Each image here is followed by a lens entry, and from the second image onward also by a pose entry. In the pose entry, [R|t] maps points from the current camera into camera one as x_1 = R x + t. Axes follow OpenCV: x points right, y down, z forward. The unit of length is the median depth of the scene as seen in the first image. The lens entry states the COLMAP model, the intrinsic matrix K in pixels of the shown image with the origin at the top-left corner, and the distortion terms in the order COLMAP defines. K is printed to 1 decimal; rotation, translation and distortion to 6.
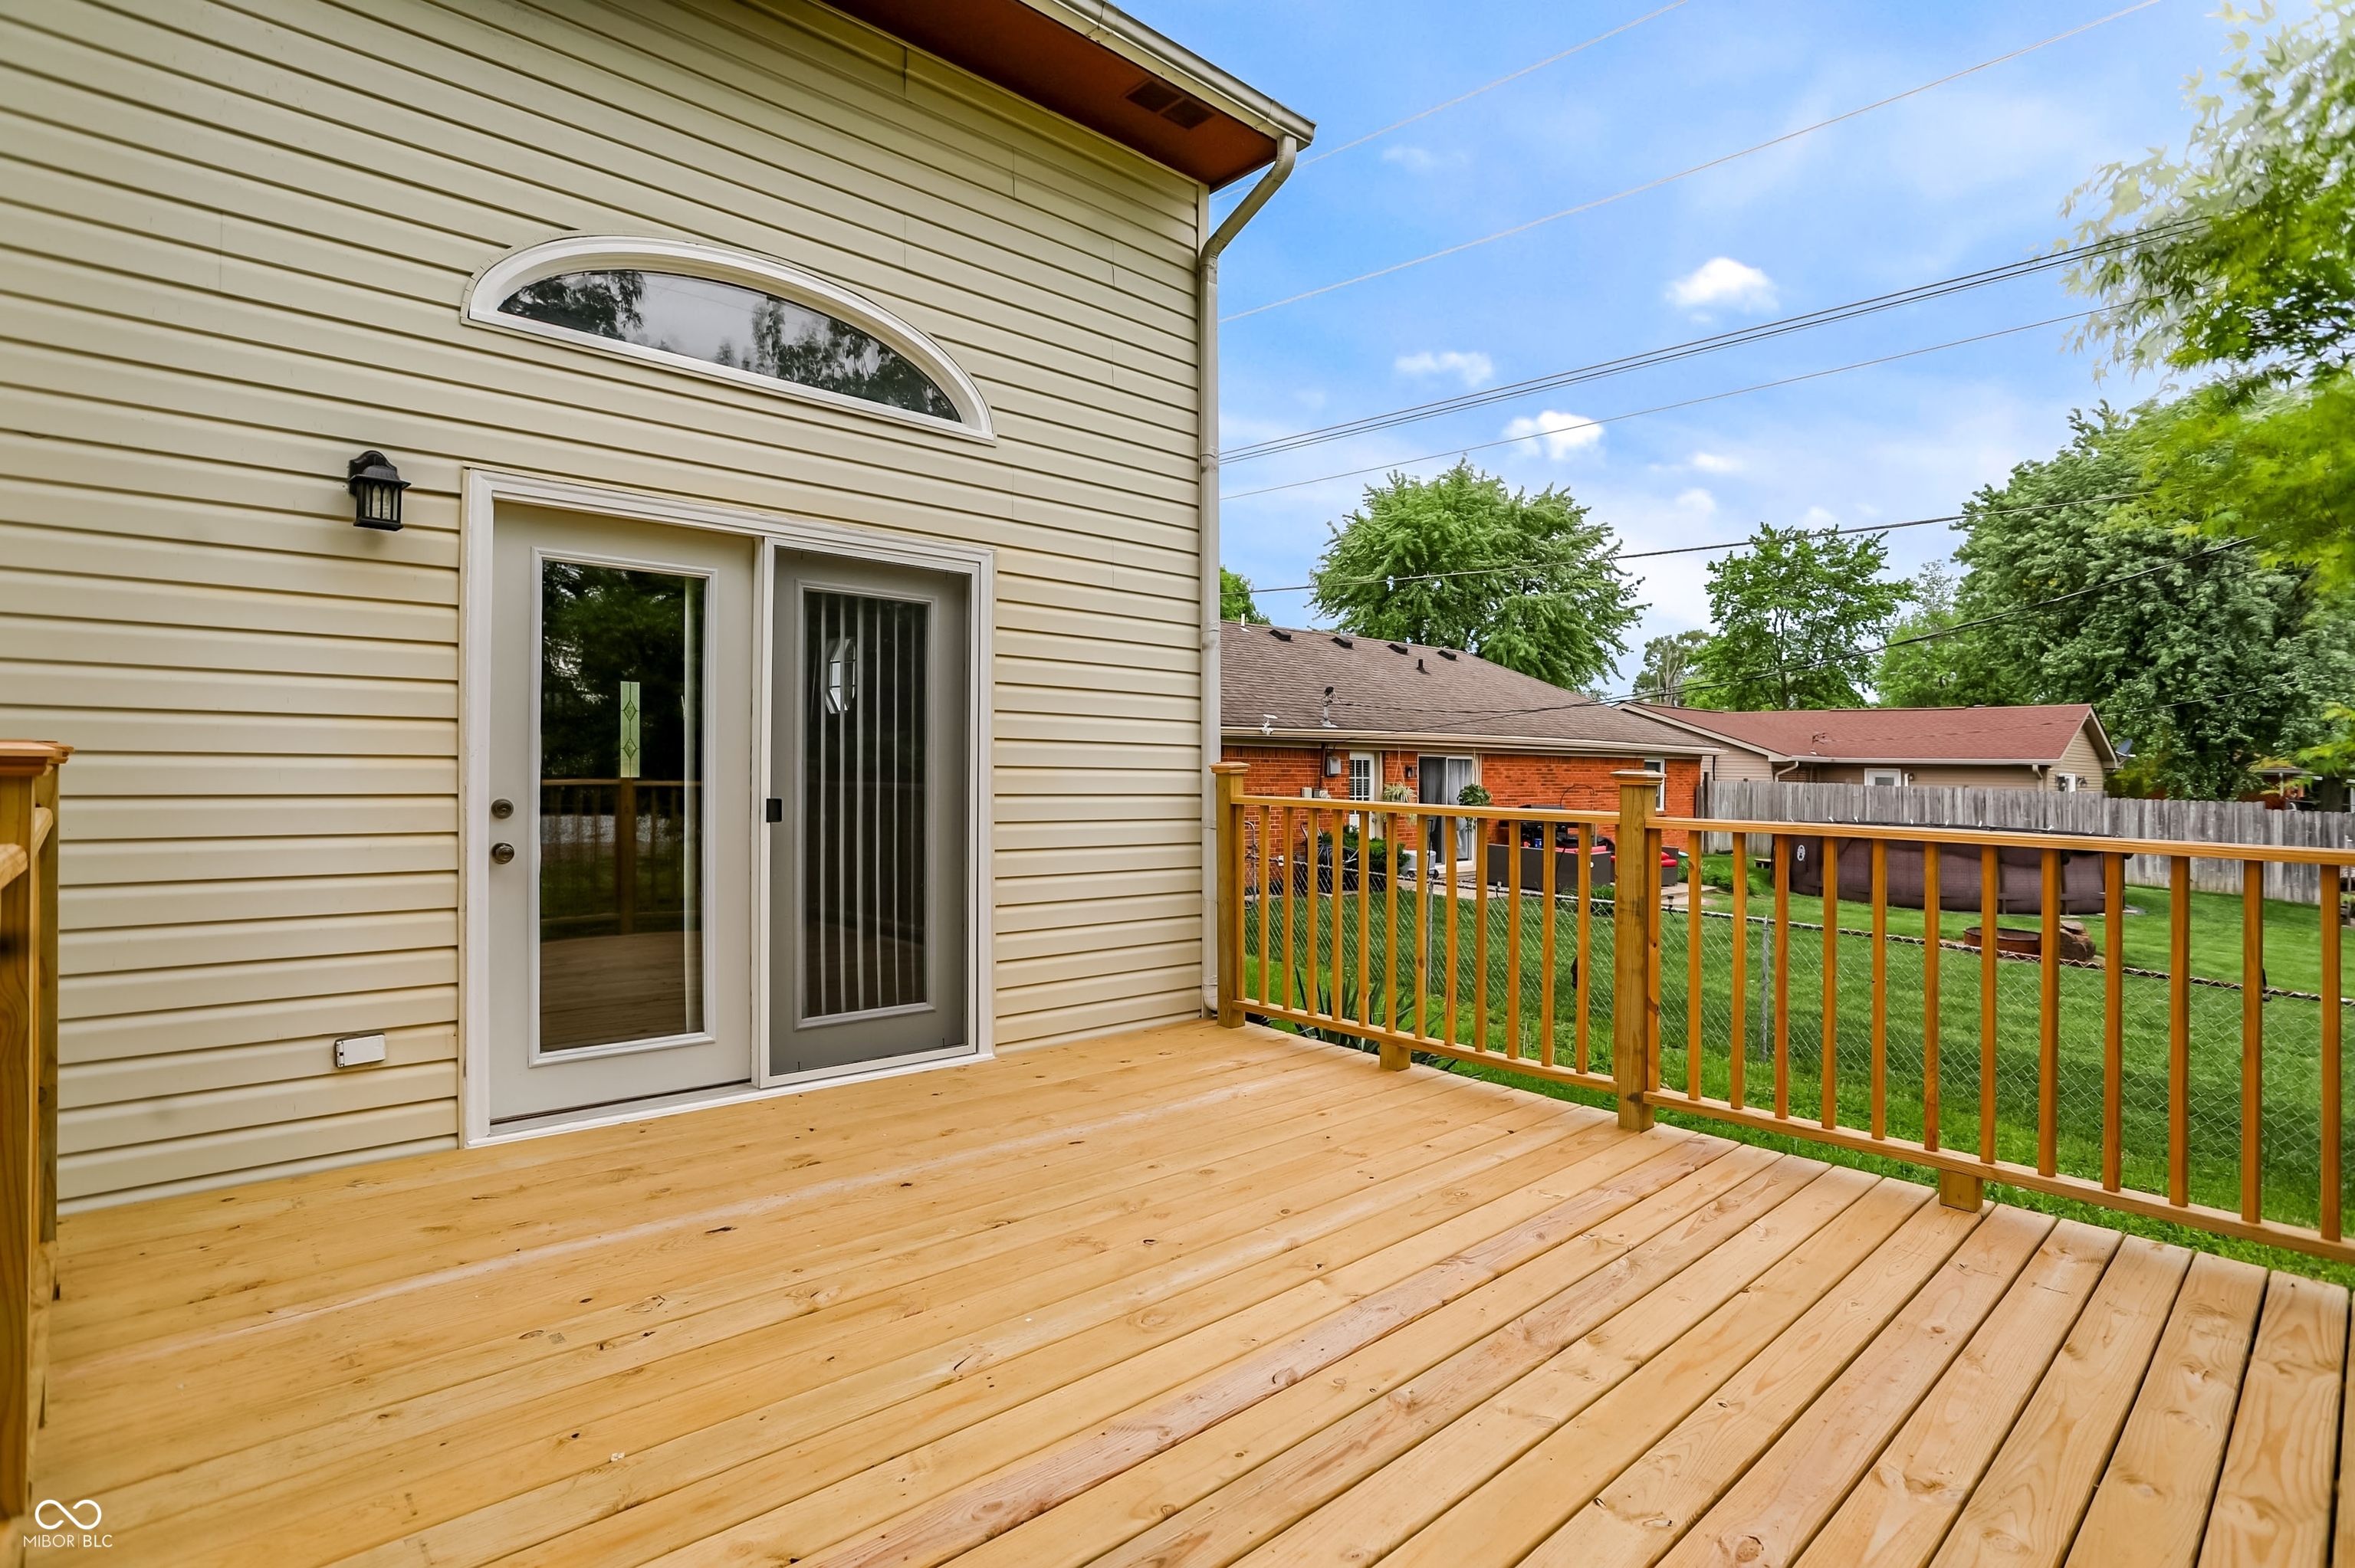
lens RADIAL K [[1164.6, 0, 1189.5], [0, 1164.6, 780.7], [0, 0, 1]] dist [-0.071533, 0.034588]
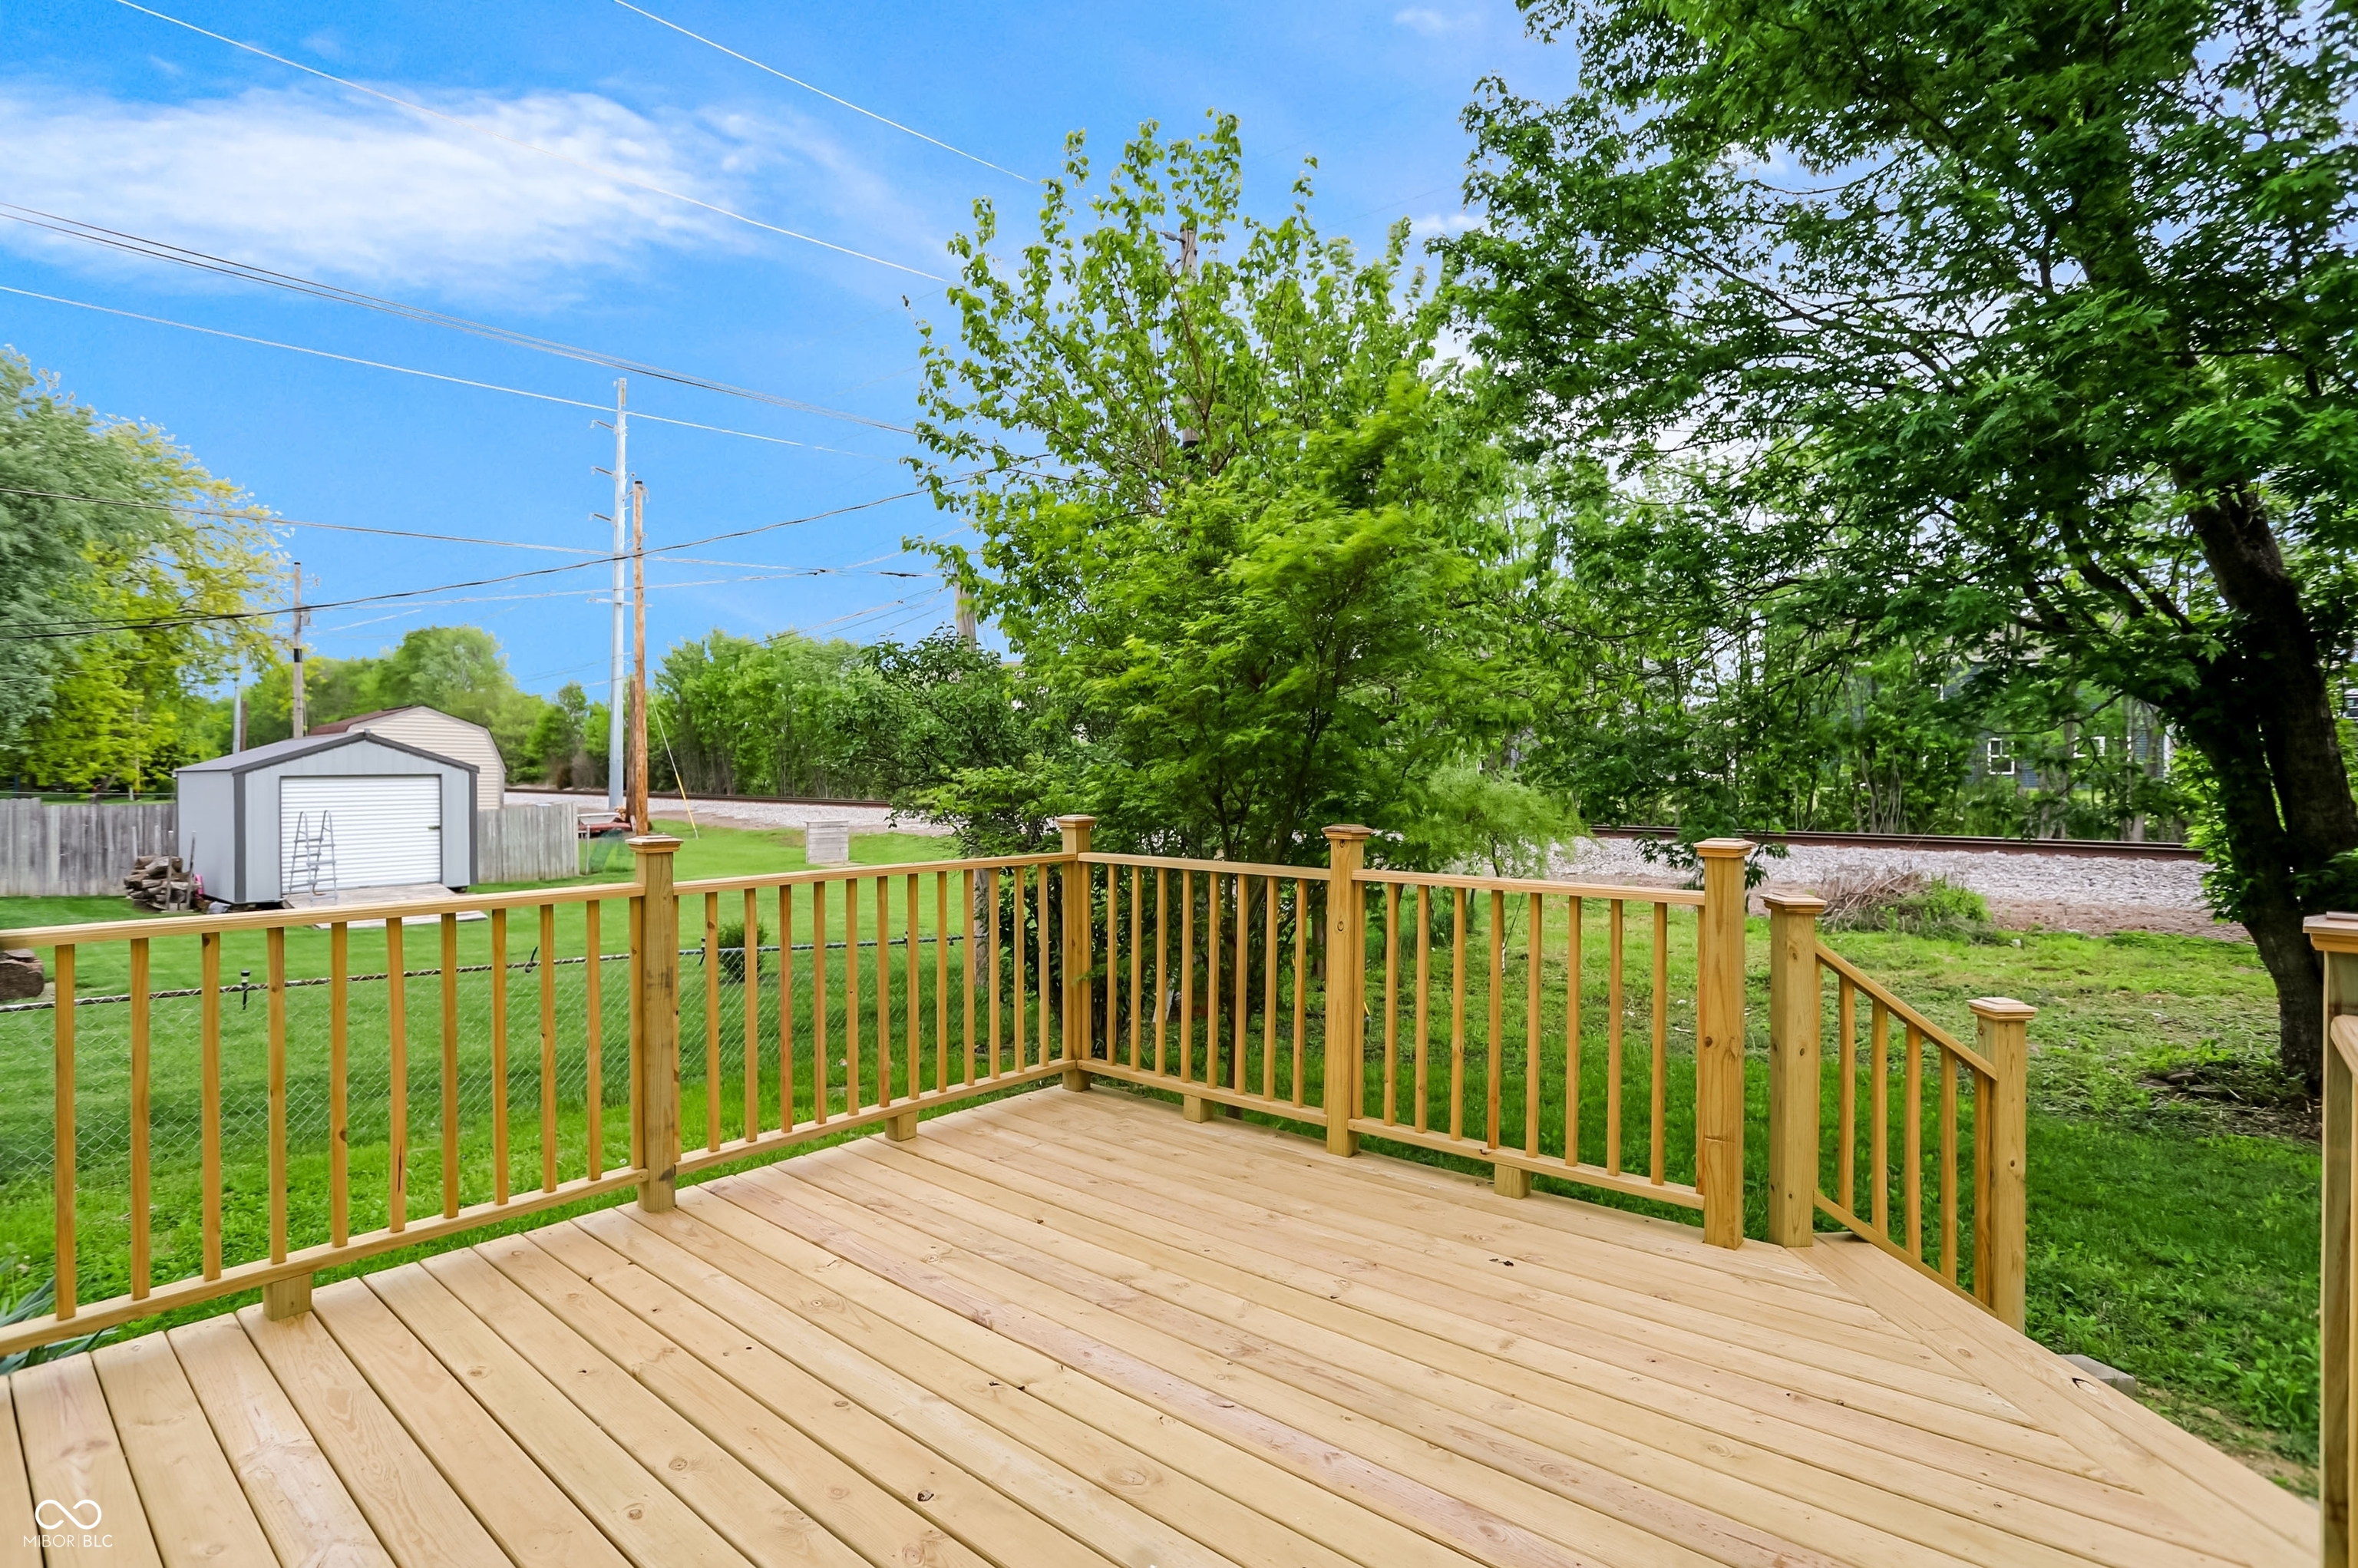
lens RADIAL K [[1166.2, 0, 1191.1], [0, 1166.2, 780.7], [0, 0, 1]] dist [-0.071533, 0.034588]
pose [[-0.112590, -0.032200, 0.993120, -0.703251], [0.012895, 0.999343, 0.033864, -0.092902], [-0.993558, 0.016619, -0.112101, 0.786566]]
